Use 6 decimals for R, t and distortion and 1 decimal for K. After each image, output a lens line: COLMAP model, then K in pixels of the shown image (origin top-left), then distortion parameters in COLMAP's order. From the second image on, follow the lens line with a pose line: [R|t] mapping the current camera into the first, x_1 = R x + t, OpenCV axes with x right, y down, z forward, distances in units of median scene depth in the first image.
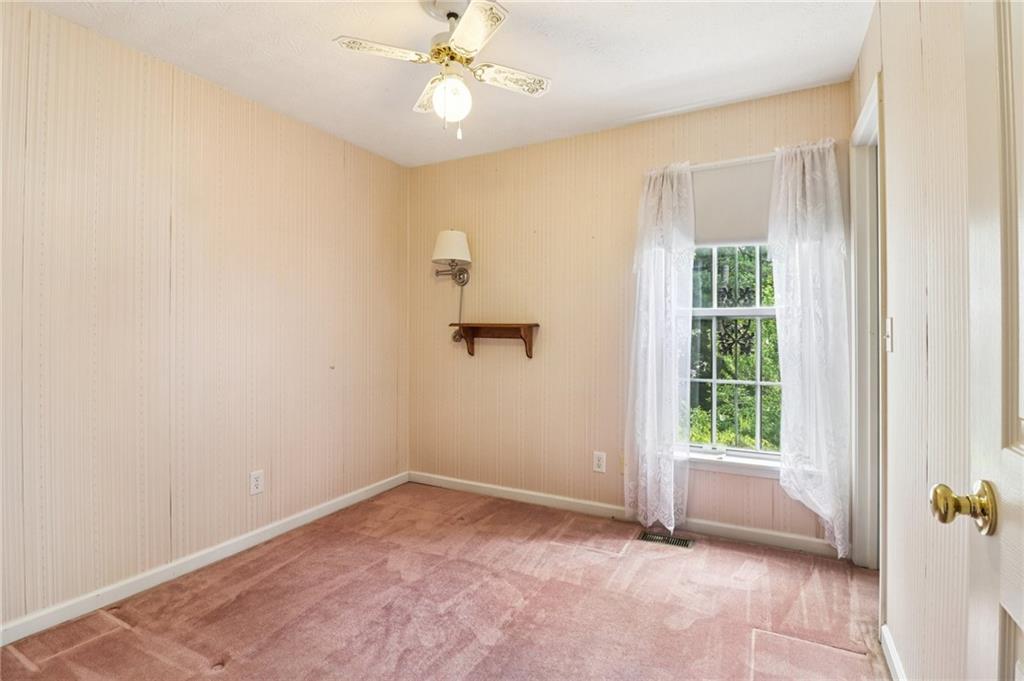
lens RADIAL K [[494.8, 0, 515.6], [0, 494.8, 336.0], [0, 0, 1]] dist [-0.015901, -0.002129]
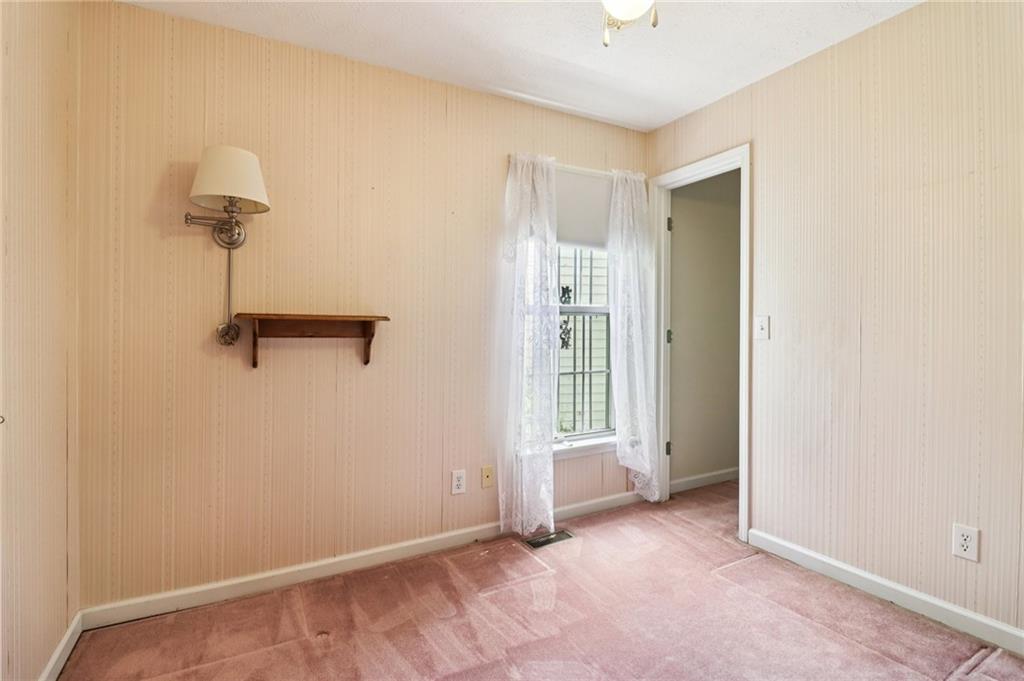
lens RADIAL K [[494.8, 0, 515.6], [0, 494.8, 336.6], [0, 0, 1]] dist [-0.015901, -0.002129]
pose [[0.535139, -0.017450, 0.844584, -0.512917], [0.012471, 0.999841, 0.012756, -0.002247], [-0.844672, 0.003706, 0.535271, 0.492390]]
